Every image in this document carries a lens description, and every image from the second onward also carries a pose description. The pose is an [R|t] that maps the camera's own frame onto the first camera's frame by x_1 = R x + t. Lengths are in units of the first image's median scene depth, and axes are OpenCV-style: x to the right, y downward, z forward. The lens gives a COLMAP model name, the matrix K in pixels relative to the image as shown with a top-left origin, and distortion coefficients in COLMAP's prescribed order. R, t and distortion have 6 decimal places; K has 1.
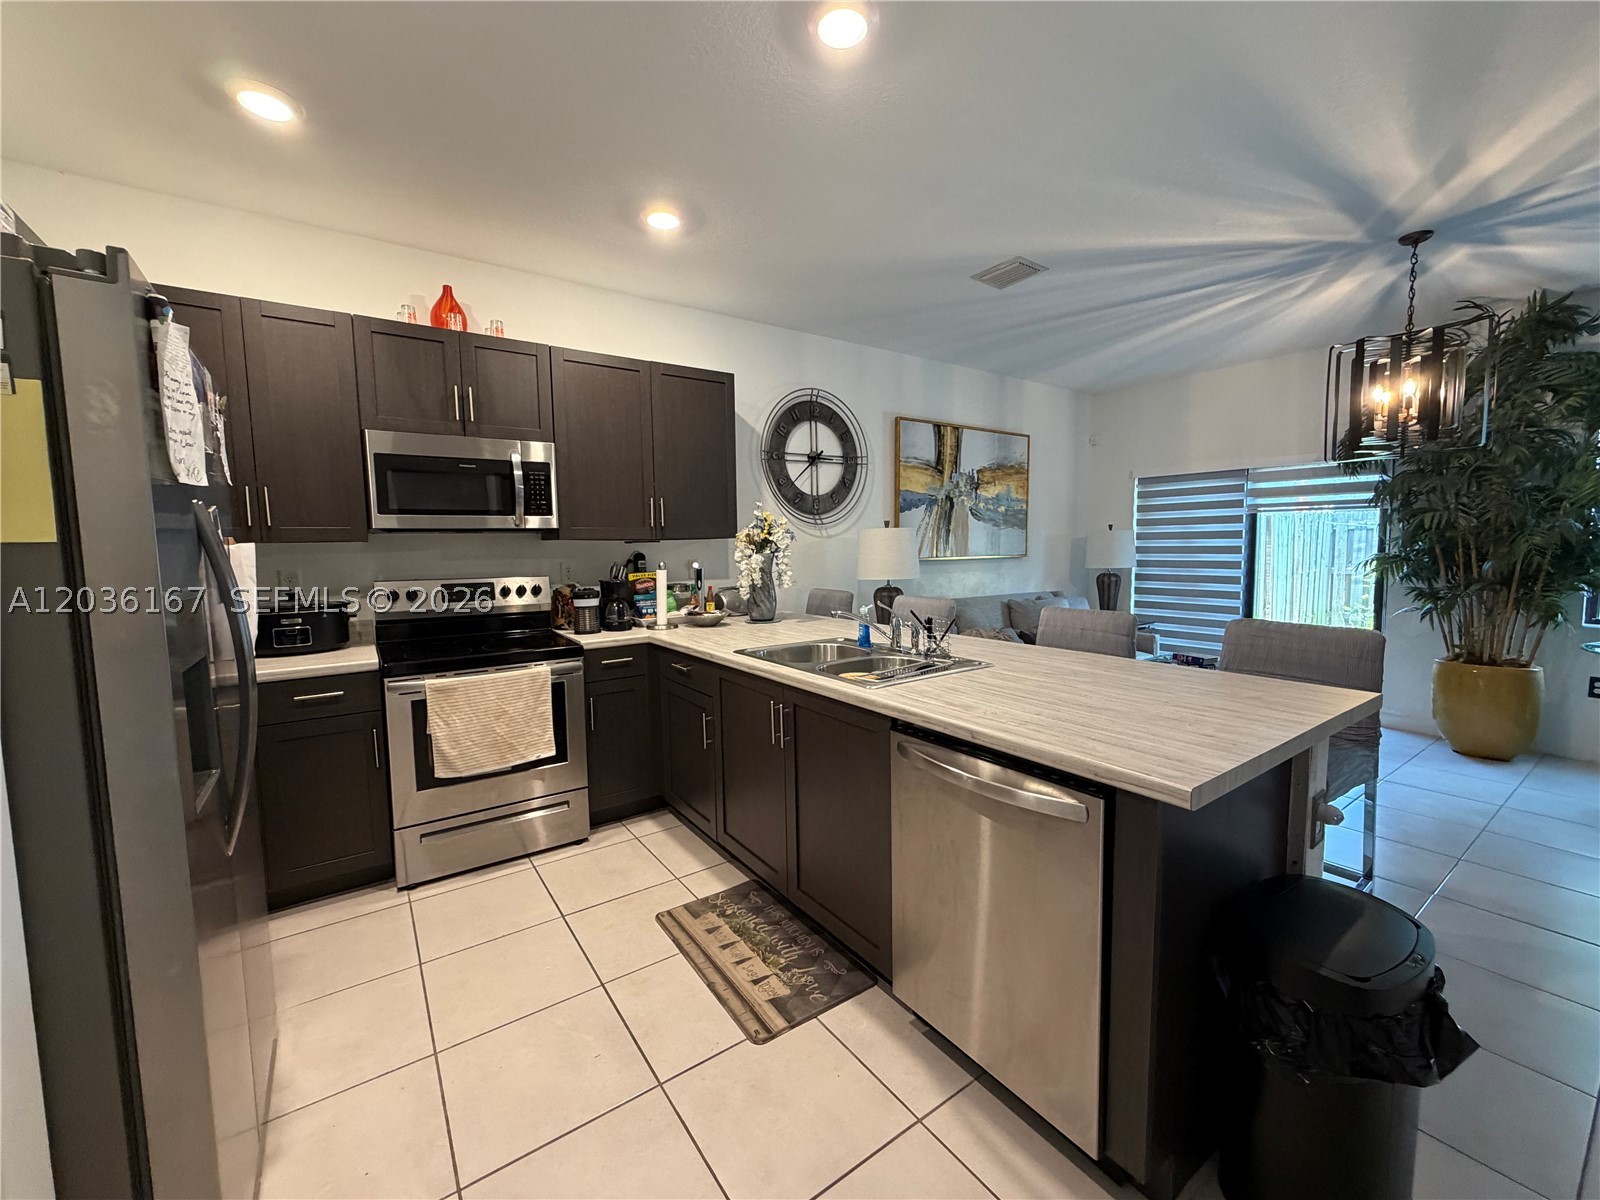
lens RADIAL K [[640.0, 0, 797.4], [0, 640.0, 598.7], [0, 0, 1]] dist [-0.000455, 0.000316]
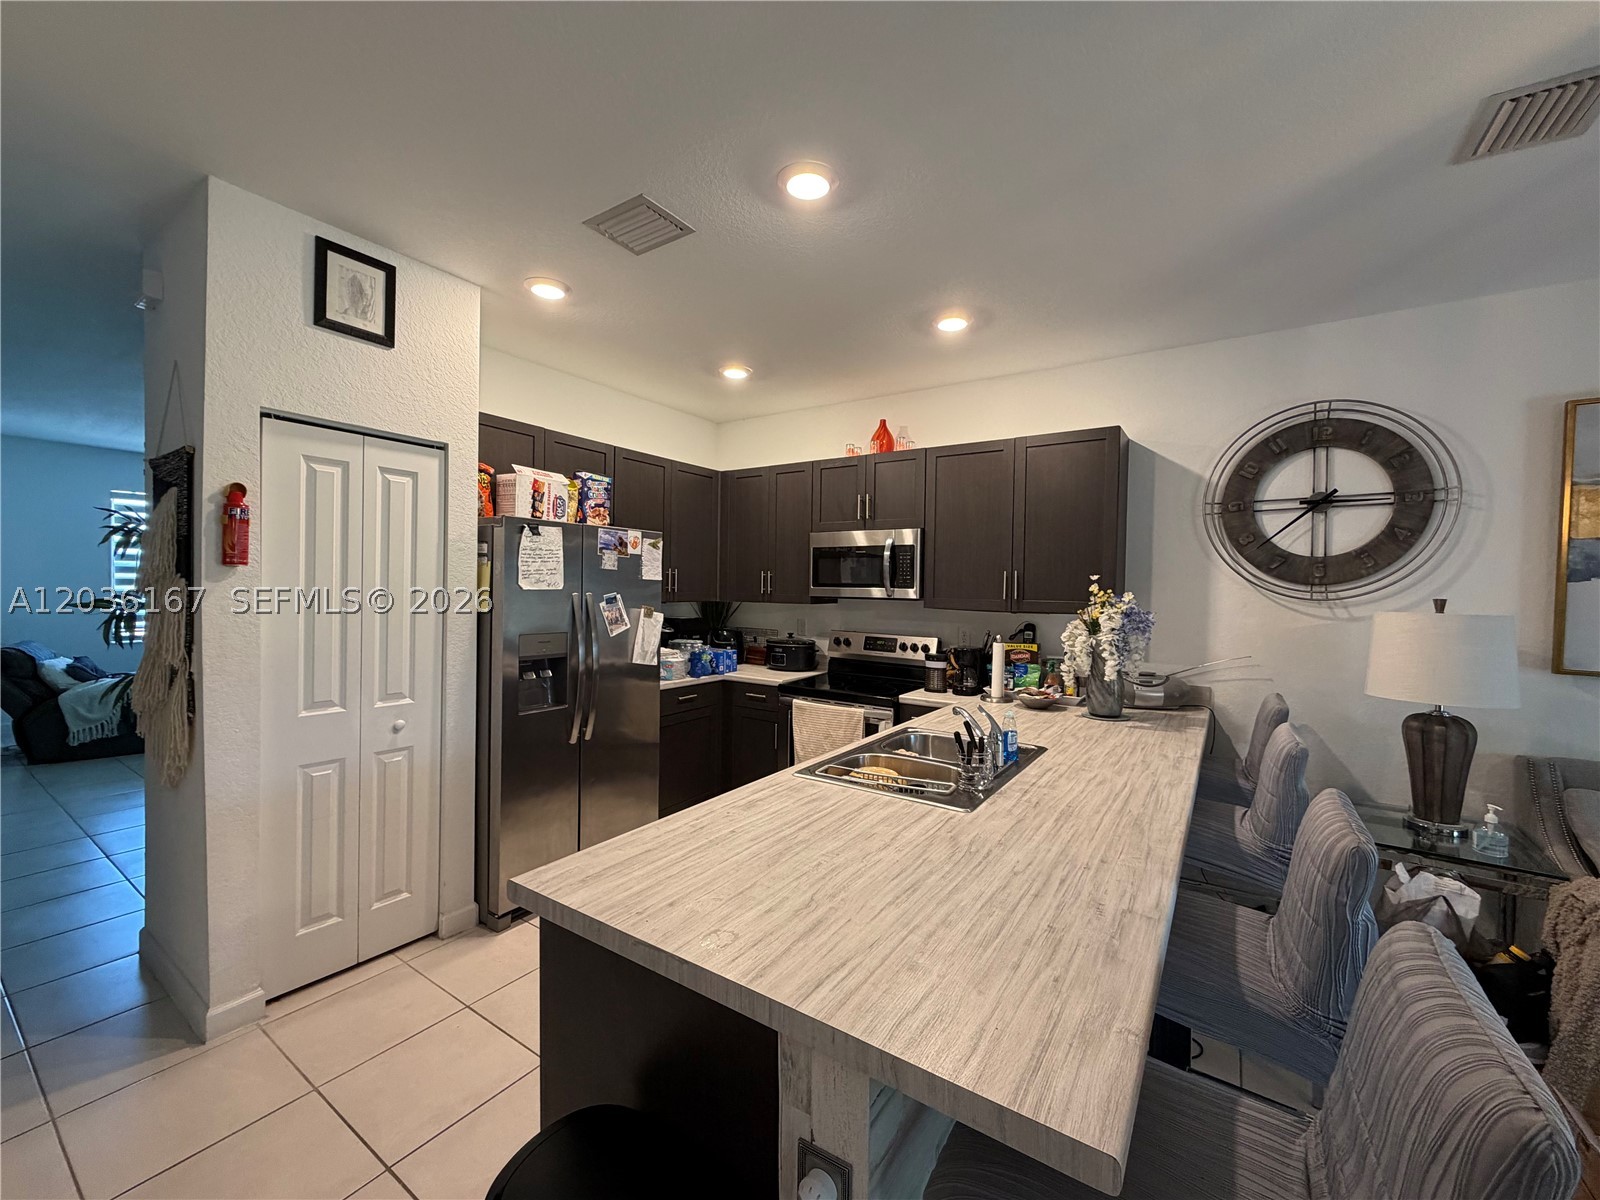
lens RADIAL K [[640.0, 0, 797.7], [0, 640.0, 599.6], [0, 0, 1]] dist [-0.000455, 0.000316]
pose [[0.358954, 0.041153, -0.932448, 0.491147], [-0.102640, 0.994709, 0.004389, -0.068026], [0.927695, 0.094131, 0.361278, 0.271665]]
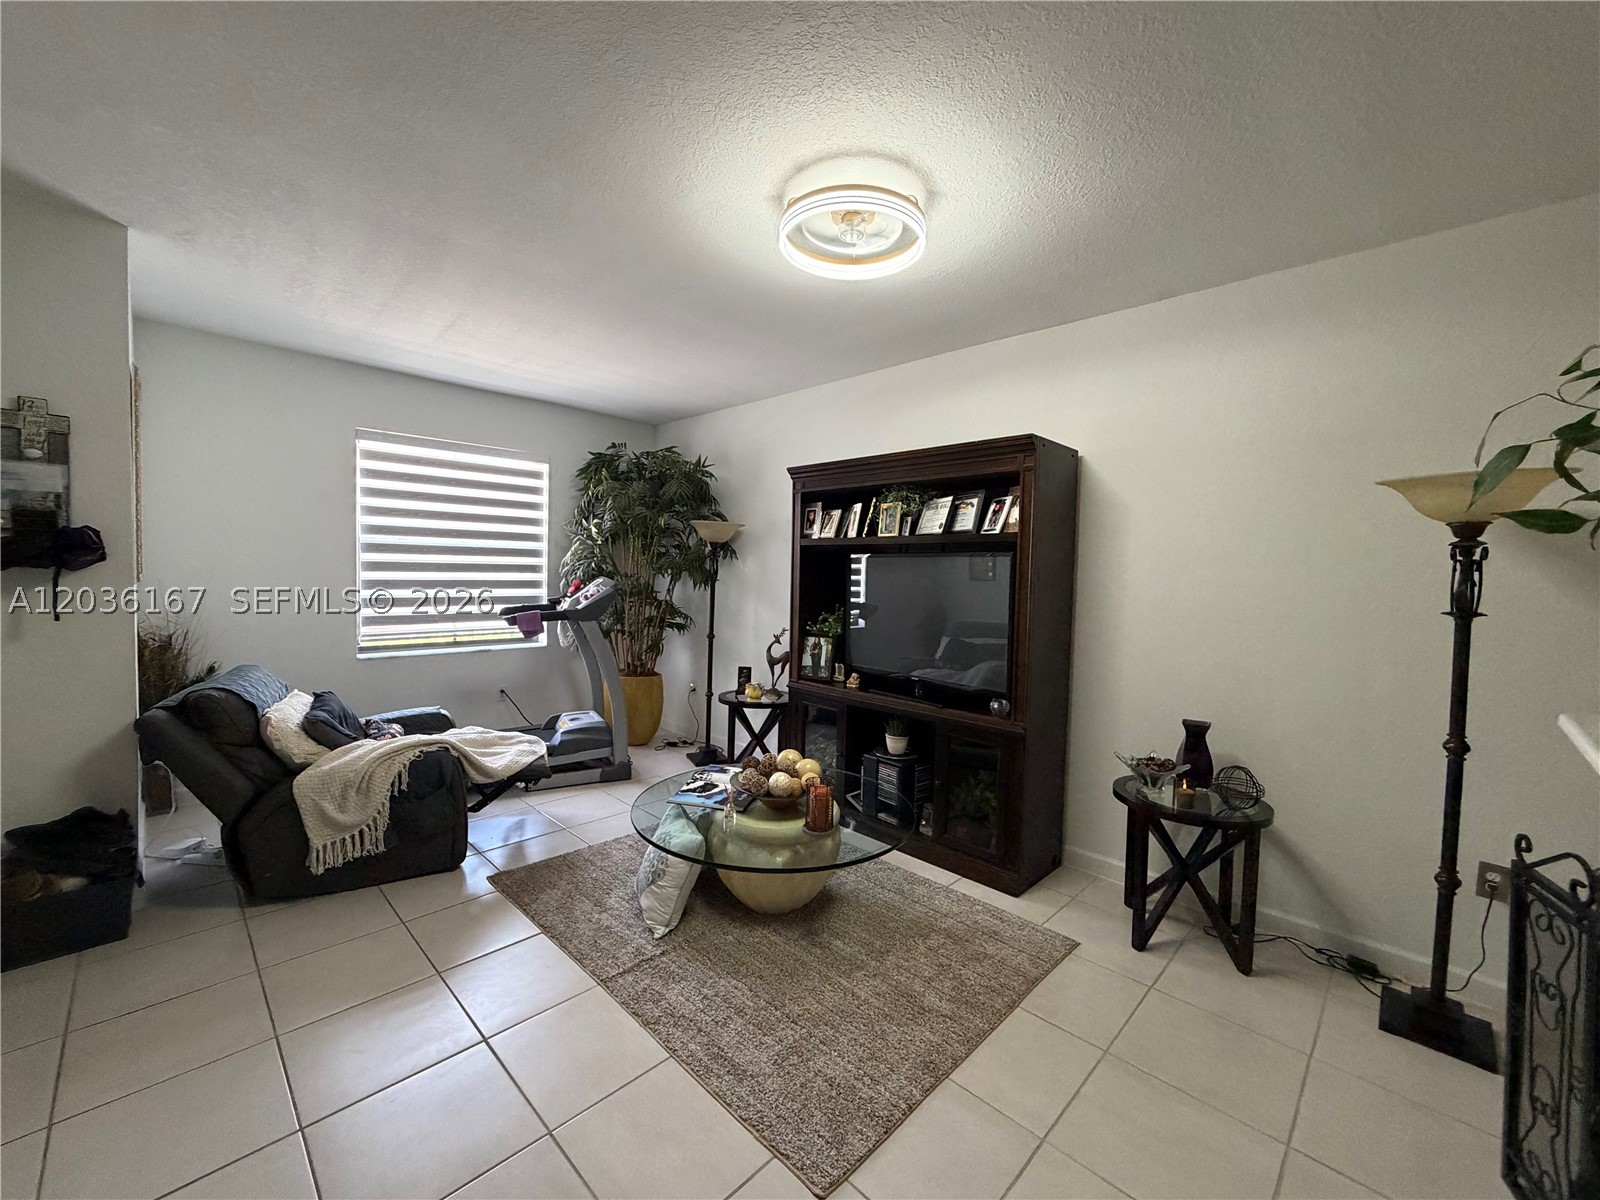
lens RADIAL K [[640.0, 0, 796.6], [0, 640.0, 598.8], [0, 0, 1]] dist [-0.000455, 0.000316]
pose [[0.183831, 0.062244, -0.980985, -0.438494], [-0.115347, 0.992464, 0.041357, -0.002340], [0.976167, 0.105551, 0.189626, -0.228695]]
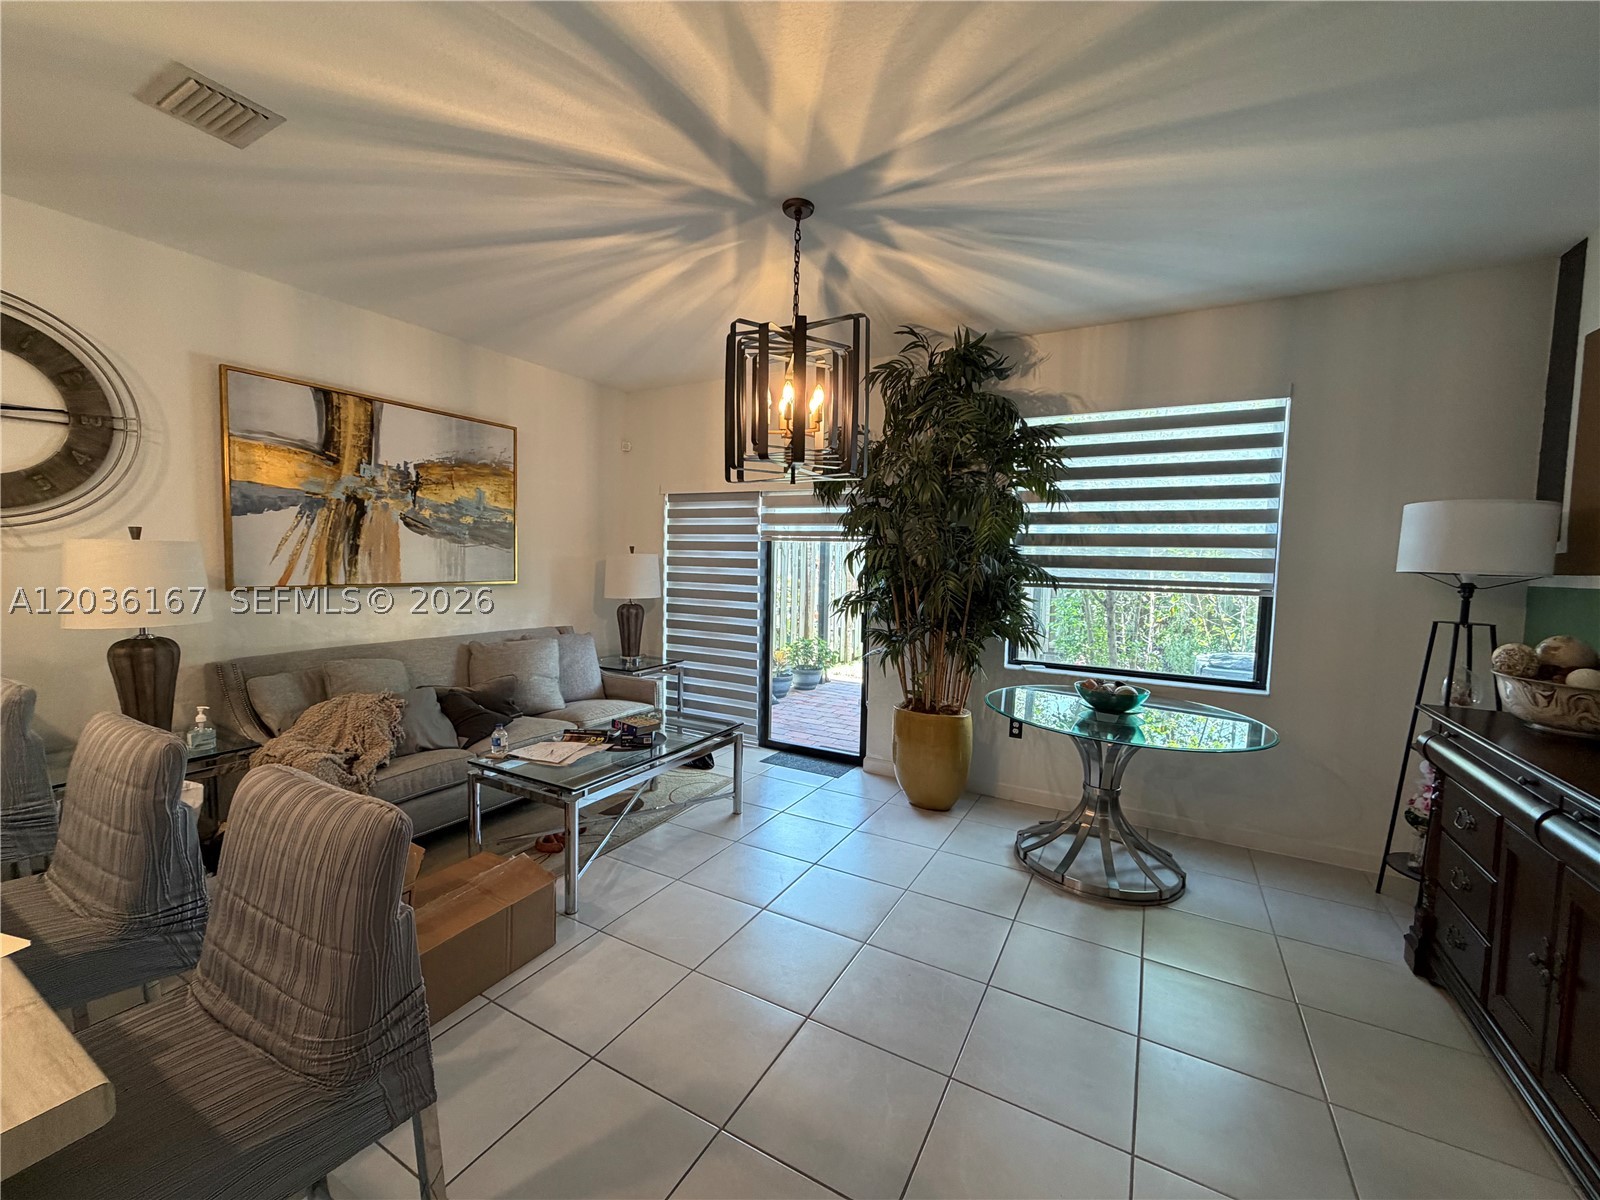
lens RADIAL K [[640.0, 0, 798.6], [0, 640.0, 599.6], [0, 0, 1]] dist [-0.000455, 0.000316]
pose [[0.900369, 0.005060, 0.435098, 0.456927], [0.001650, 0.999885, -0.015043, -0.046852], [-0.435124, 0.014262, 0.900258, 0.211105]]
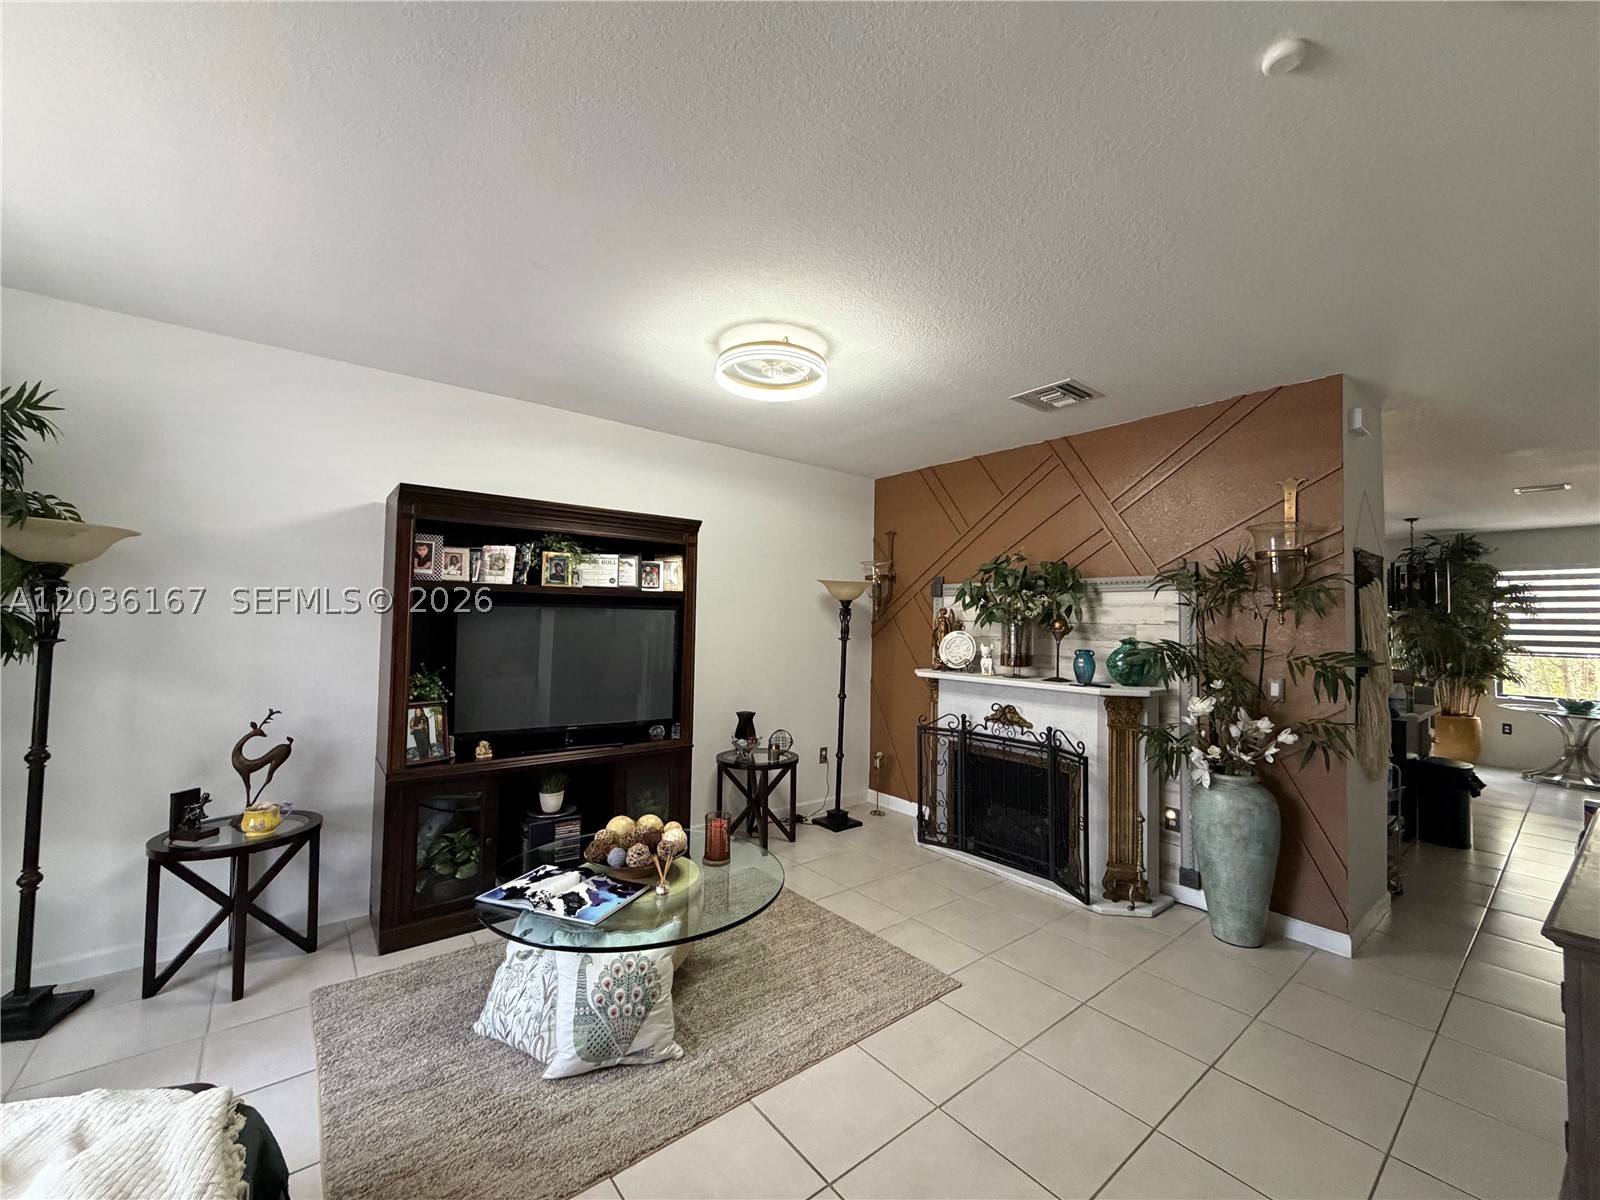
lens RADIAL K [[640.0, 0, 794.6], [0, 640.0, 599.8], [0, 0, 1]] dist [-0.000455, 0.000316]
pose [[0.997332, 0.036729, 0.063092, -0.999404], [-0.028812, 0.992099, -0.122102, 0.045492], [-0.067078, 0.119959, 0.990510, -0.792750]]
